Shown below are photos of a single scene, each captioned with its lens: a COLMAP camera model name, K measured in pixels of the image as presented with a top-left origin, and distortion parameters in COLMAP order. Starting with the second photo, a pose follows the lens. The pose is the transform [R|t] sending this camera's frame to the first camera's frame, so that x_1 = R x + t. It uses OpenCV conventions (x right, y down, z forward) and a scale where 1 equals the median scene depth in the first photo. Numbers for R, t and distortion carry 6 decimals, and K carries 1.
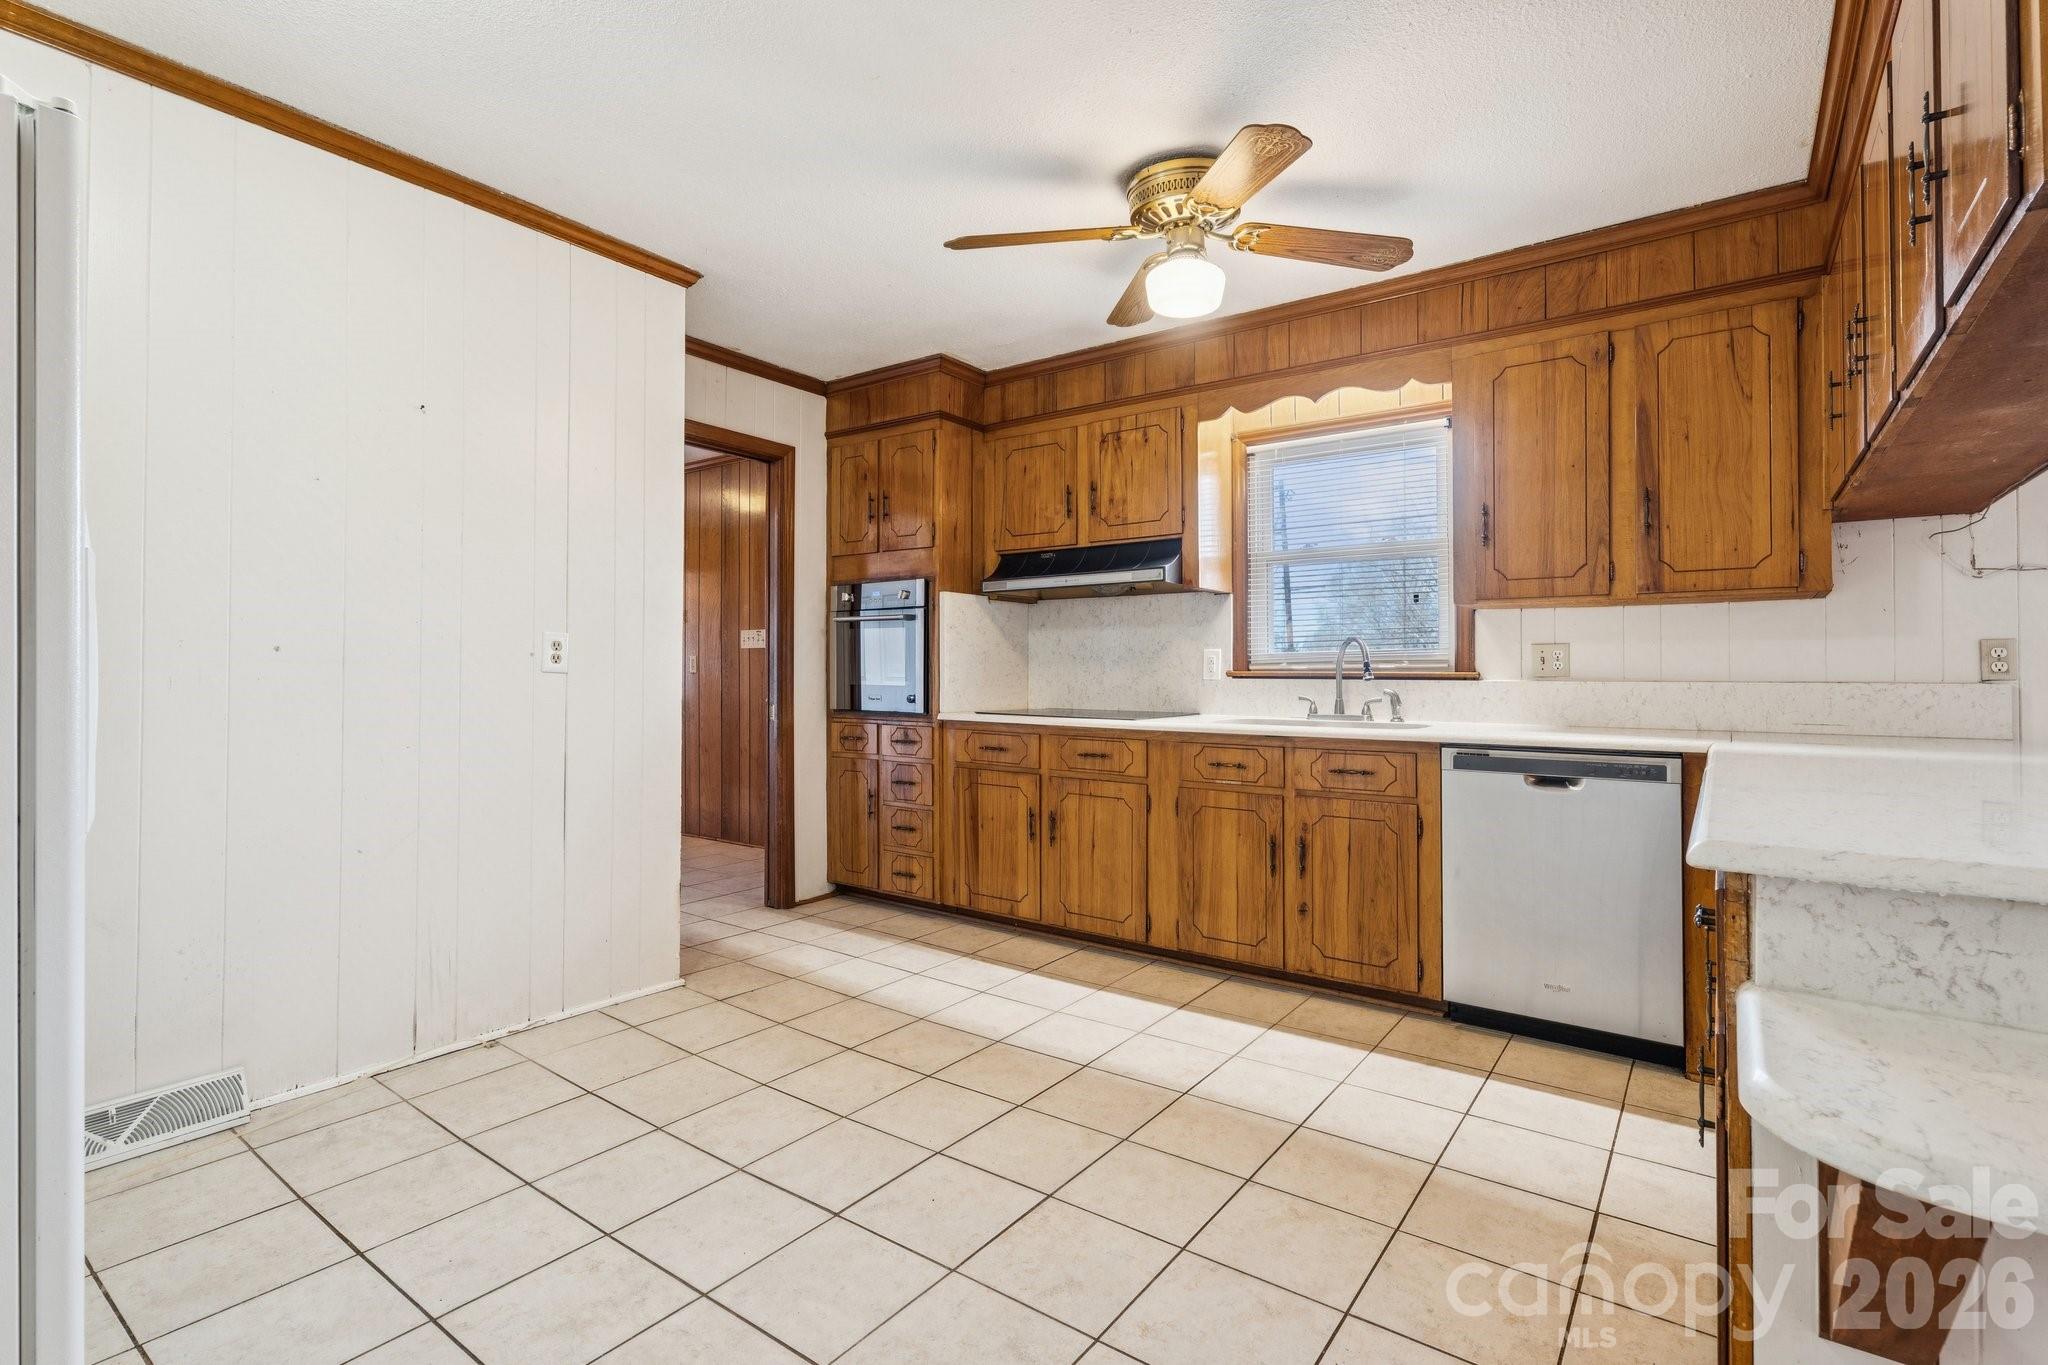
lens RADIAL K [[959.9, 0, 1042.9], [0, 959.9, 671.4], [0, 0, 1]] dist [0.001230, 0.001681]
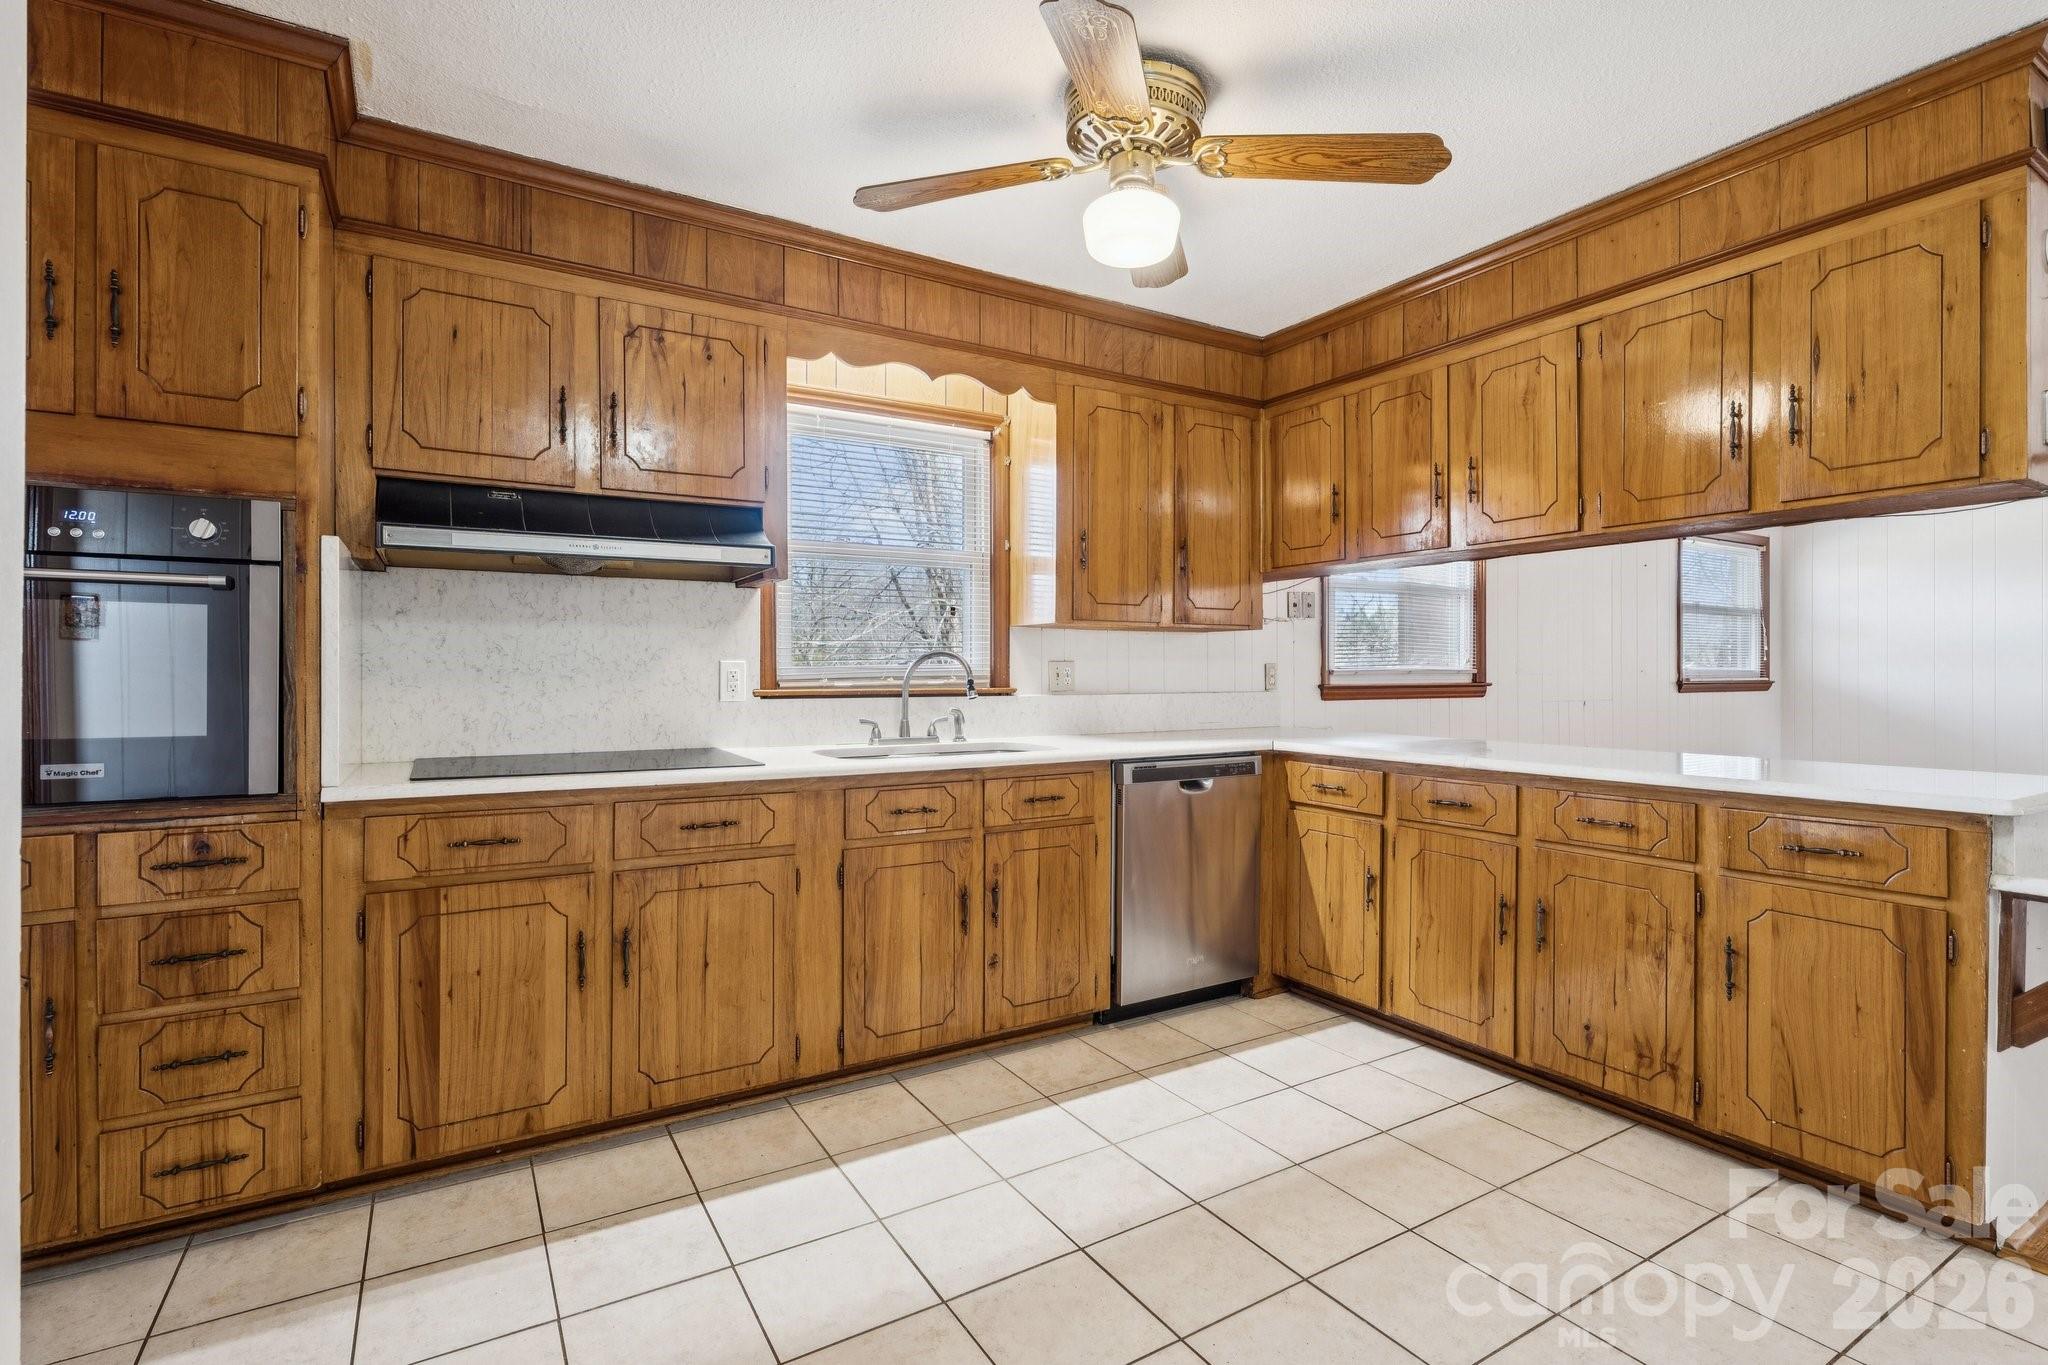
lens RADIAL K [[959.9, 0, 1034.1], [0, 959.9, 676.7], [0, 0, 1]] dist [0.001230, 0.001681]
pose [[0.392702, -0.008124, 0.919630, -0.466997], [-0.000036, 0.999961, 0.008849, -0.019326], [-0.919666, -0.003508, 0.392686, 0.553703]]
